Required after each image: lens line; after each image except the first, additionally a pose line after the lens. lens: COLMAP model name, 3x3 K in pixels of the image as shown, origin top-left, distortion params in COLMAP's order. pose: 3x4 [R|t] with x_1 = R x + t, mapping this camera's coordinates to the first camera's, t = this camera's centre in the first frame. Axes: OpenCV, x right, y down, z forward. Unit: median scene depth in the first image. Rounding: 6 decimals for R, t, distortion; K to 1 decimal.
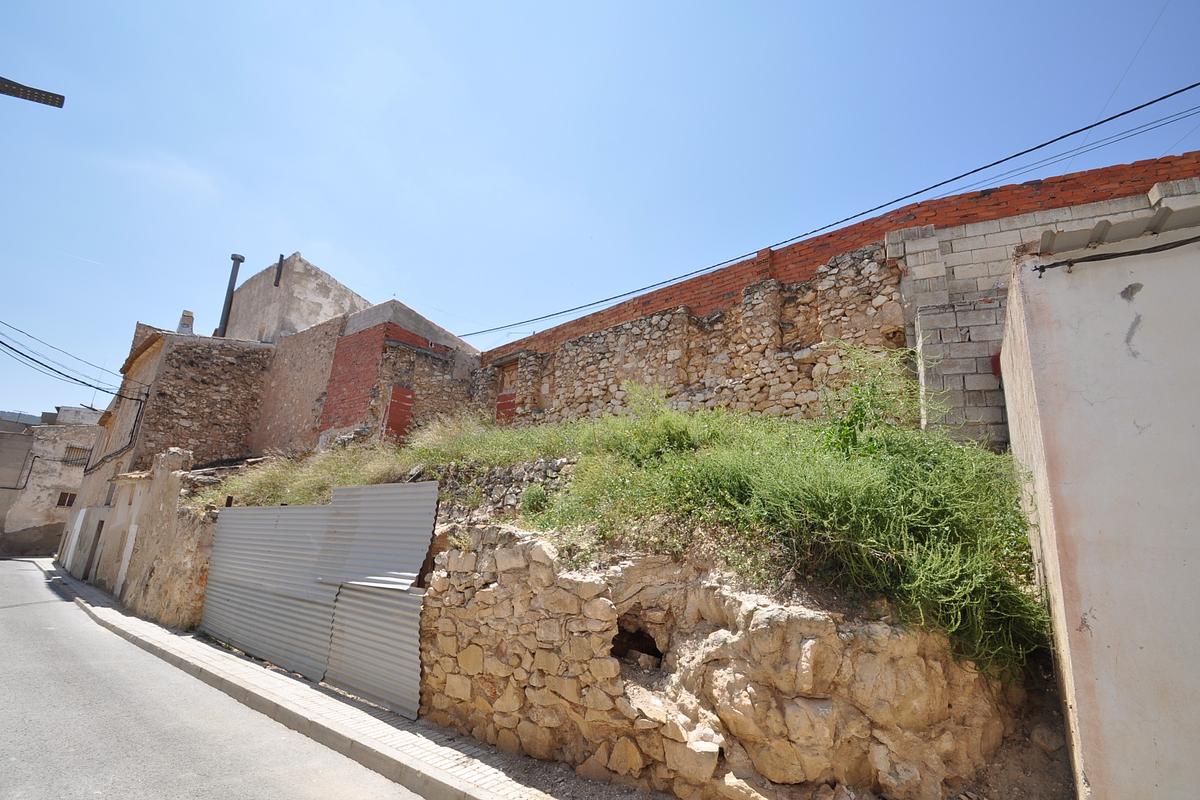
lens RADIAL K [[524.8, 0, 598.8], [0, 524.8, 417.5], [0, 0, 1]] dist [-0.000699, 0.000004]
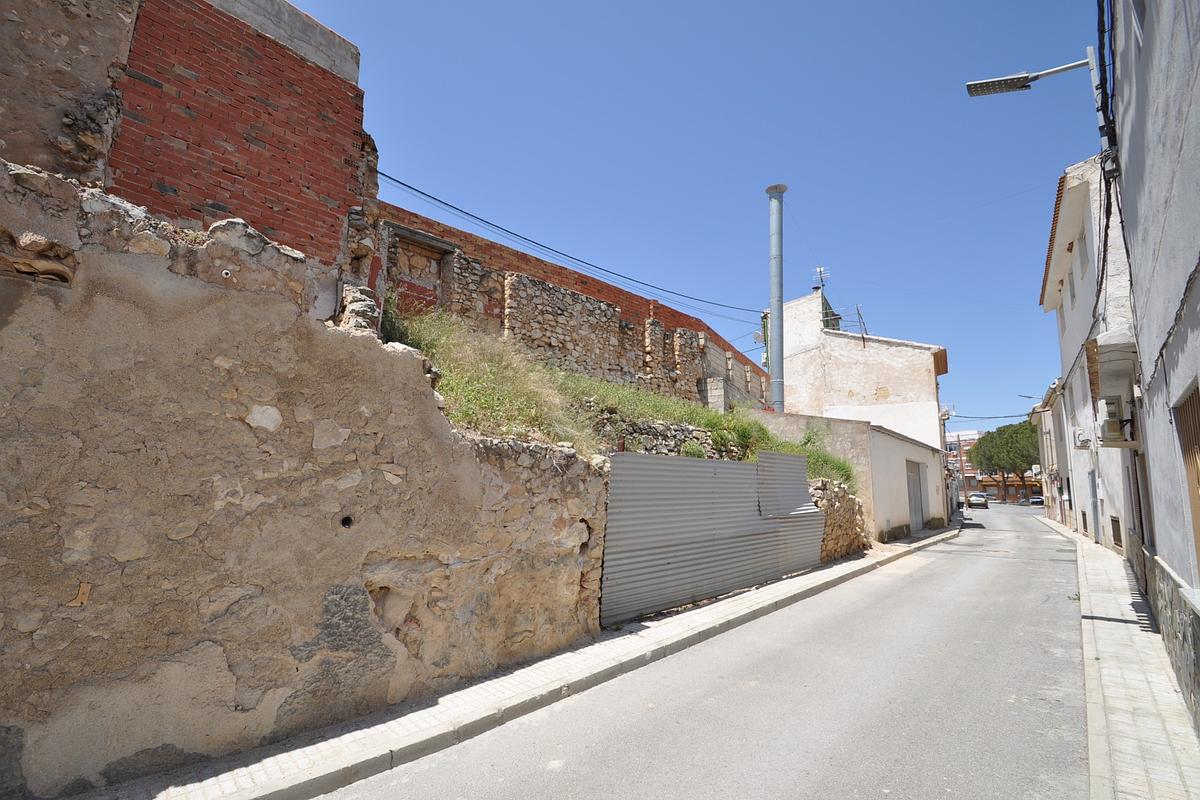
lens RADIAL K [[524.8, 0, 598.8], [0, 524.8, 417.5], [0, 0, 1]] dist [-0.000699, 0.000004]
pose [[0.084280, 0.068057, 0.994115, -1.174829], [-0.254737, 0.965984, -0.044534, 0.141800], [-0.963331, -0.249485, 0.098750, 0.811525]]
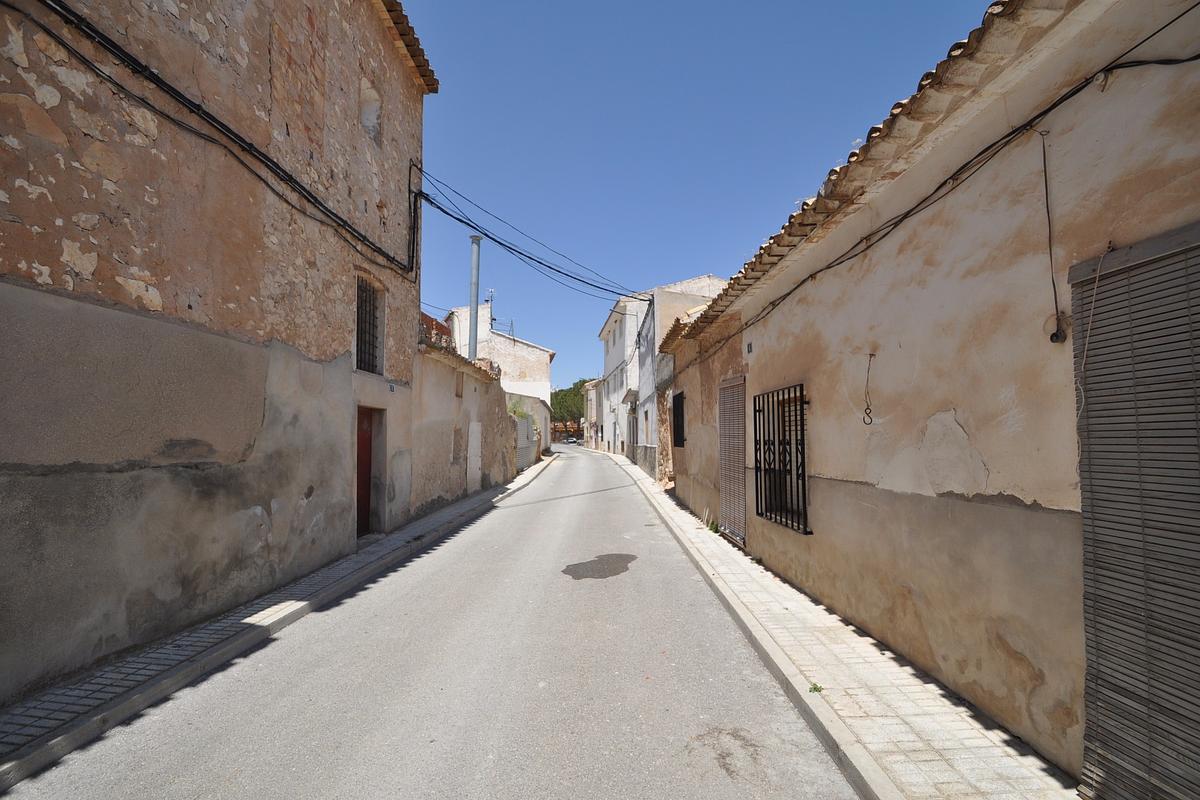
lens RADIAL K [[524.8, 0, 598.8], [0, 524.8, 417.5], [0, 0, 1]] dist [-0.000699, 0.000004]
pose [[-0.626584, -0.031630, 0.778712, -2.081003], [-0.226410, 0.963471, -0.143045, 0.330251], [-0.745742, -0.265938, -0.610857, 1.671688]]
